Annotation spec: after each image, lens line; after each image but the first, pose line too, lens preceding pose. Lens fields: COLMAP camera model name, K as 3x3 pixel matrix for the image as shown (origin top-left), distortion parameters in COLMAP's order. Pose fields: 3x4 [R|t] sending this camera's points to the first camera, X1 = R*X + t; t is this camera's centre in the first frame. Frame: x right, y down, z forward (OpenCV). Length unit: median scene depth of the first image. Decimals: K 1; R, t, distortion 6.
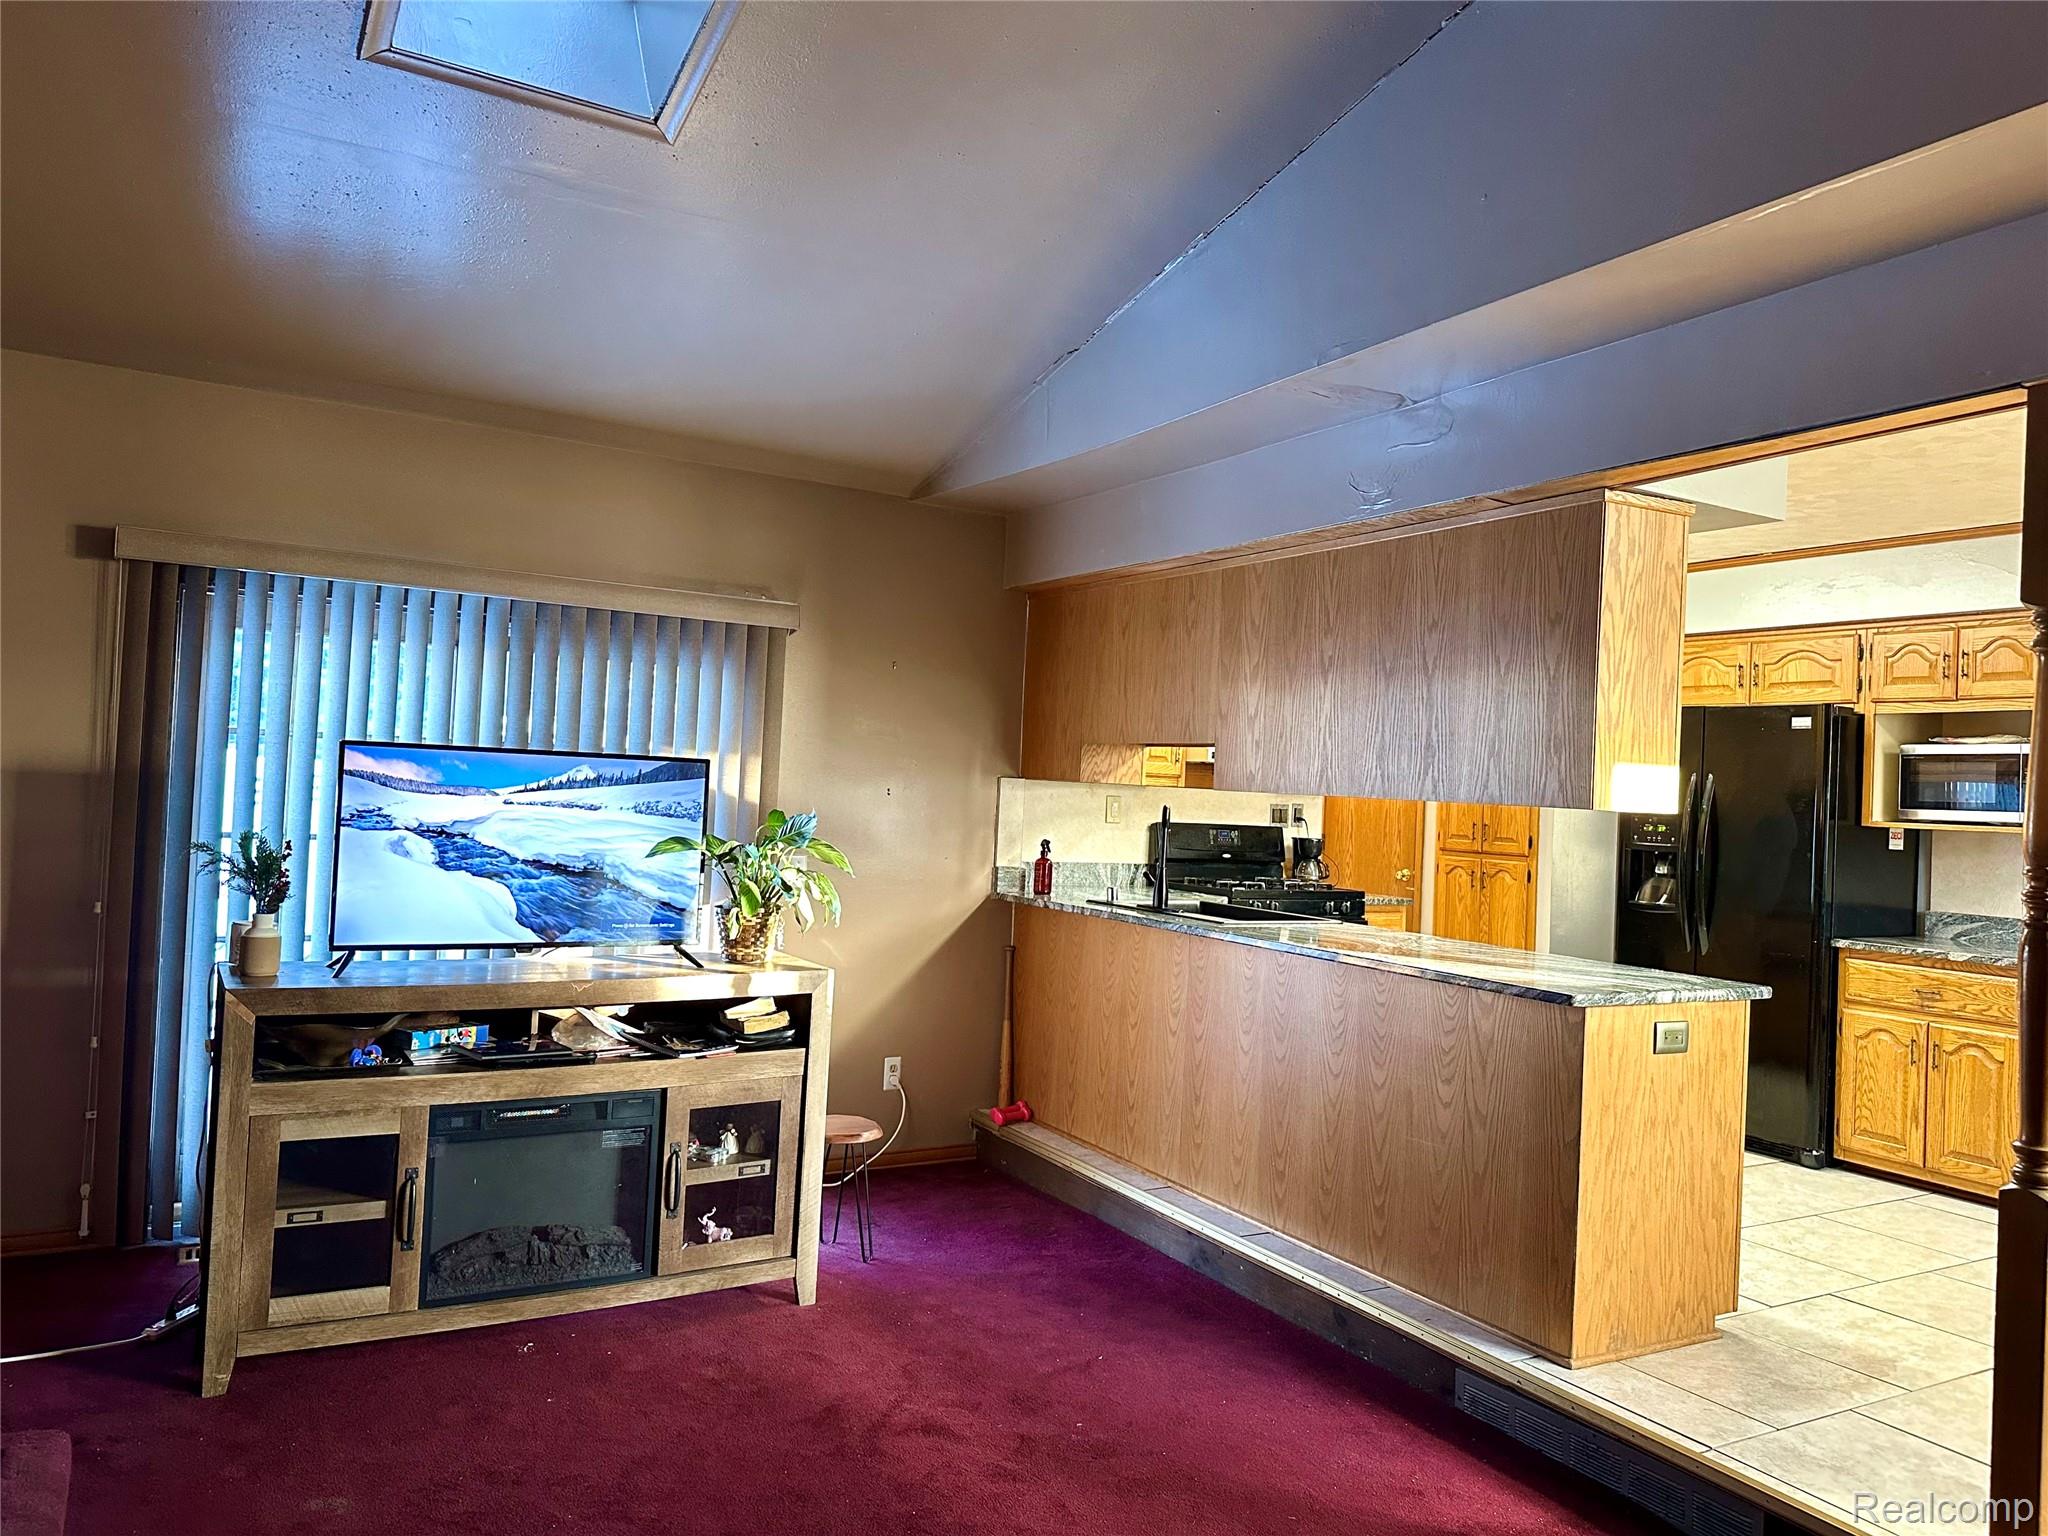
lens RADIAL K [[1433.6, 0, 1042.3], [0, 1433.6, 749.2], [0, 0, 1]] dist [0.019011, -0.032539]
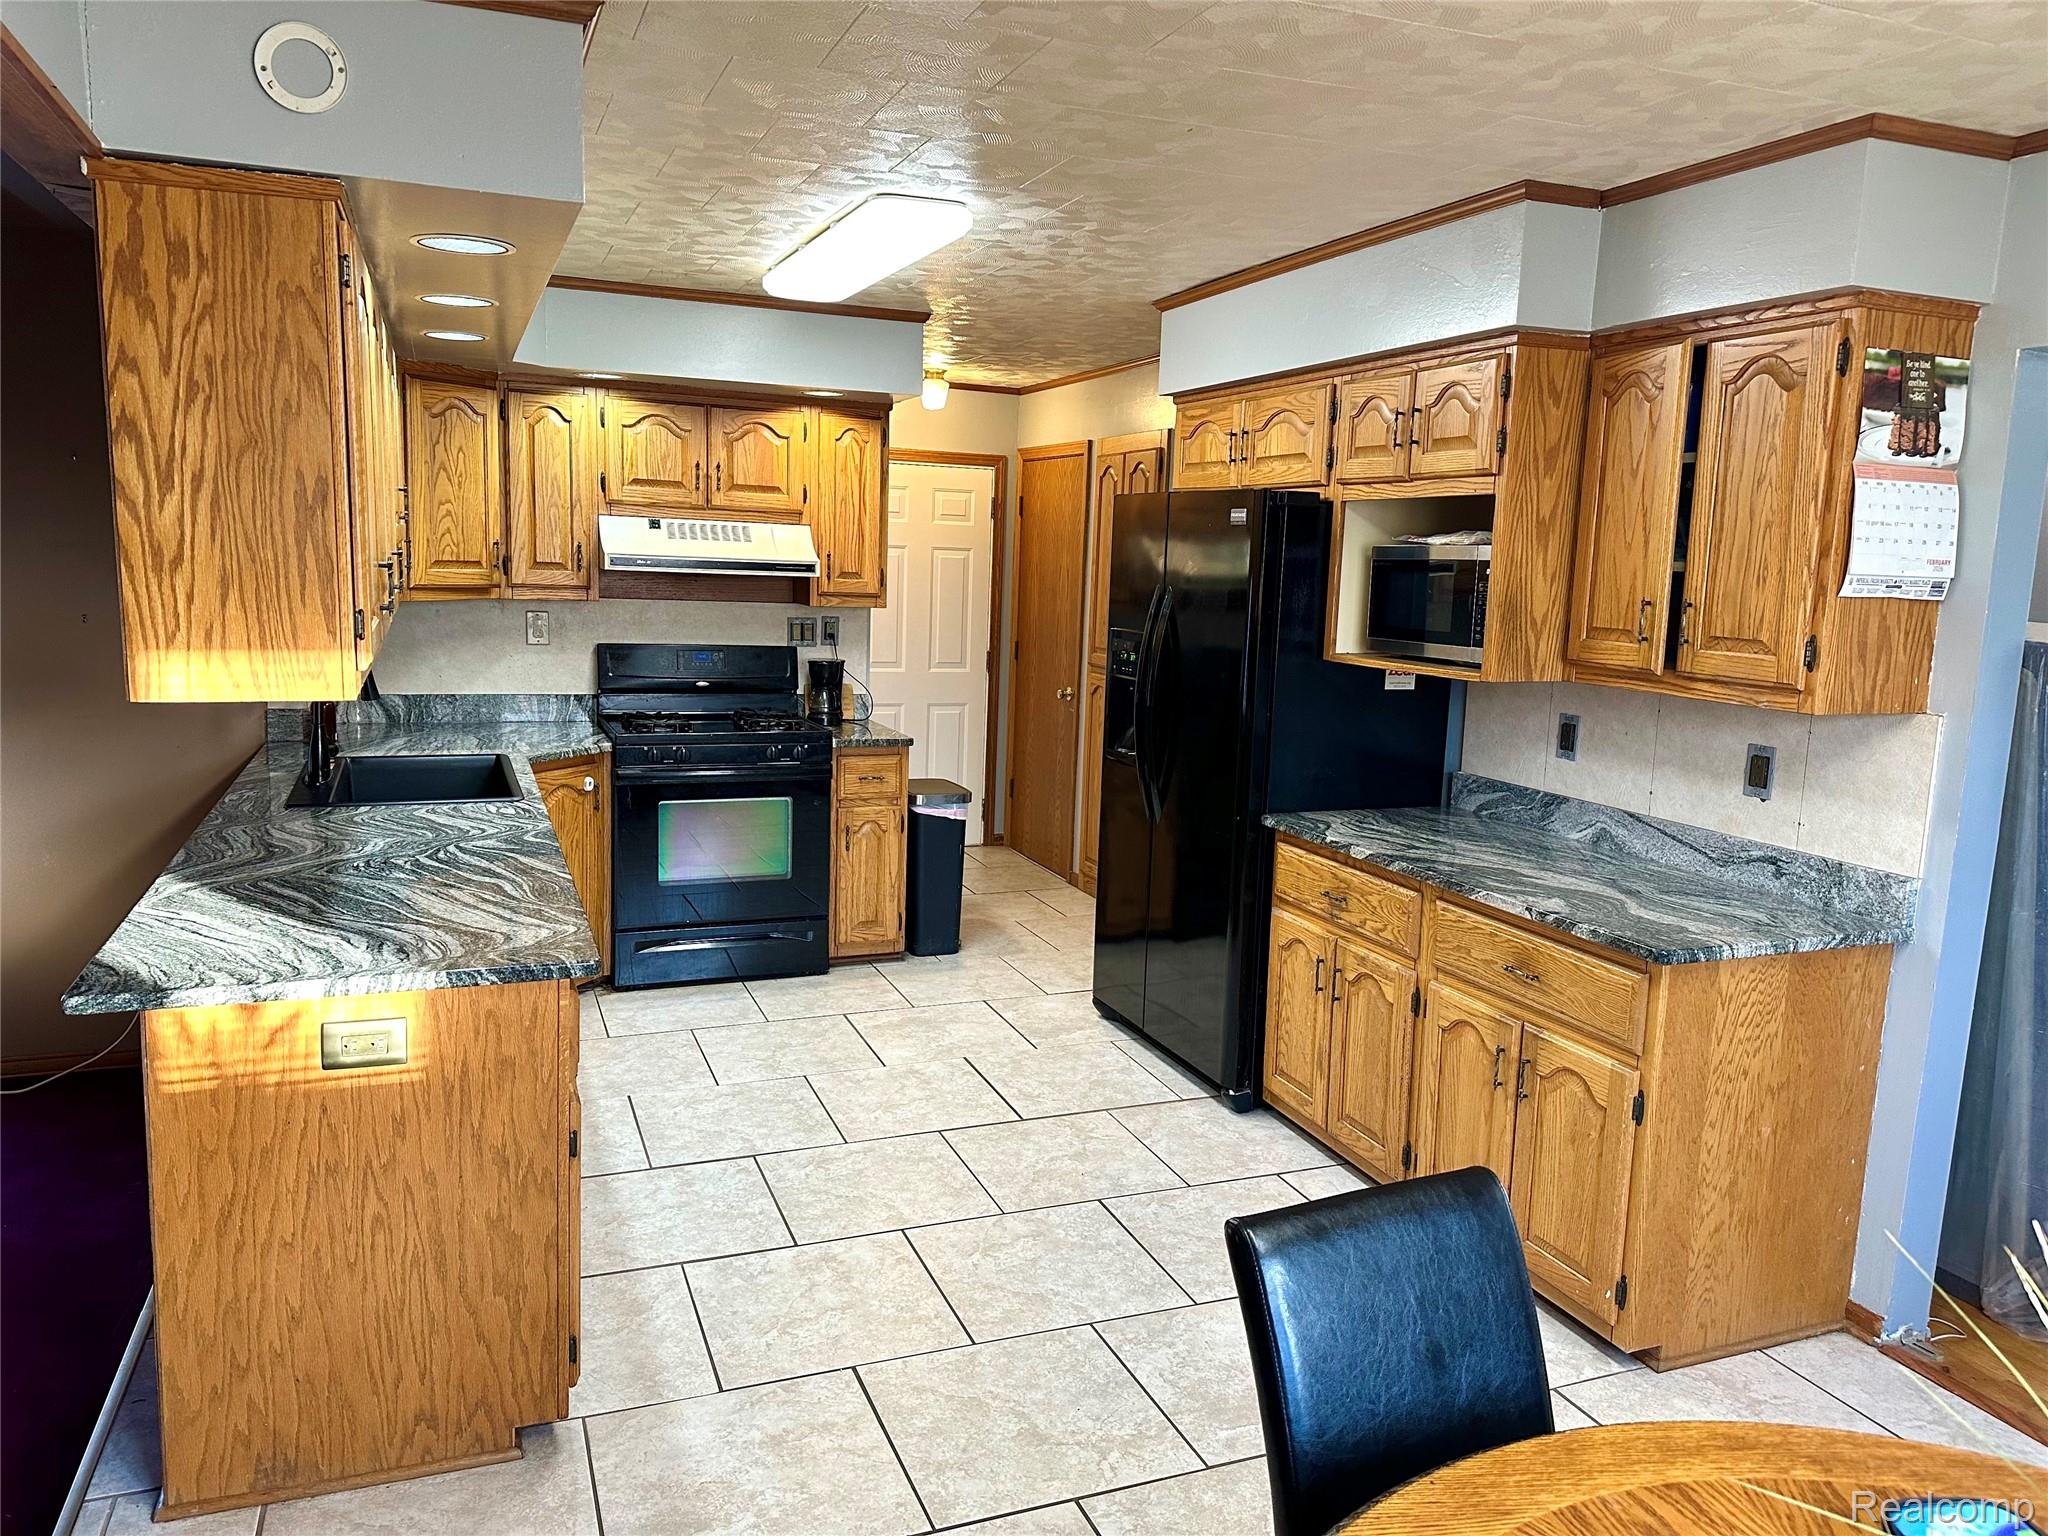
lens RADIAL K [[1433.6, 0, 1018.7], [0, 1433.6, 753.8], [0, 0, 1]] dist [0.019011, -0.032539]
pose [[0.990369, 0.005384, -0.138352, 0.748470], [0.017081, 0.986860, 0.160675, -0.025447], [0.137399, -0.161491, 0.977263, 0.391047]]
